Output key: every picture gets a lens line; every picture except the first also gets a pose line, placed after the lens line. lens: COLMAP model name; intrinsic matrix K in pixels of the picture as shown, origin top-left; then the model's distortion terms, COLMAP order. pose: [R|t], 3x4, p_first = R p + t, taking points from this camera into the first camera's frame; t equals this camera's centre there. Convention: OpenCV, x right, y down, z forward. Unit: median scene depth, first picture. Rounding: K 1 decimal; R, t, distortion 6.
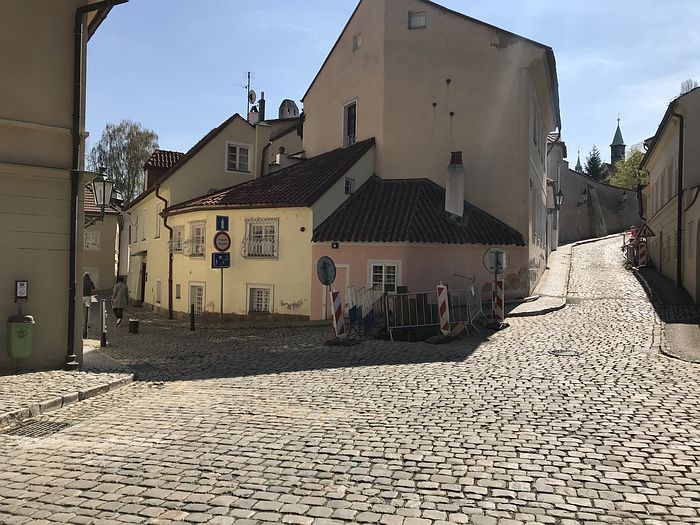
lens RADIAL K [[574.3, 0, 349.3], [0, 574.3, 260.7], [0, 0, 1]] dist [0.023966, -0.010519]
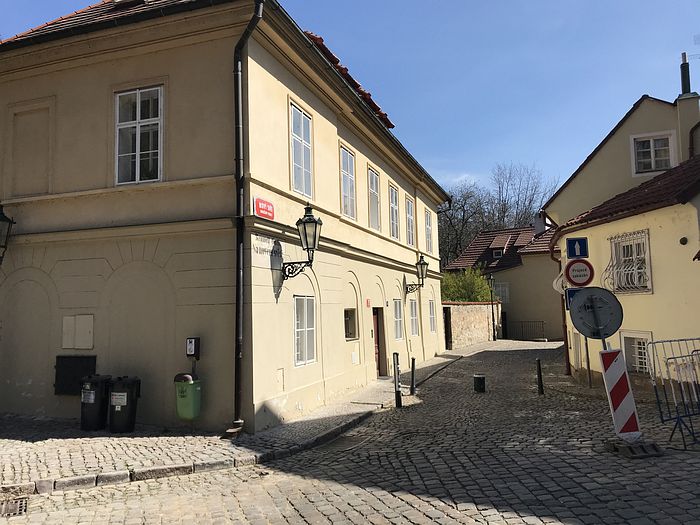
lens RADIAL K [[574.3, 0, 353.2], [0, 574.3, 260.7], [0, 0, 1]] dist [0.023966, -0.010519]
pose [[0.575333, -0.109436, -0.810565, 0.206965], [0.052733, 0.993910, -0.096761, 0.007112], [0.816218, 0.012926, 0.577600, 0.346054]]
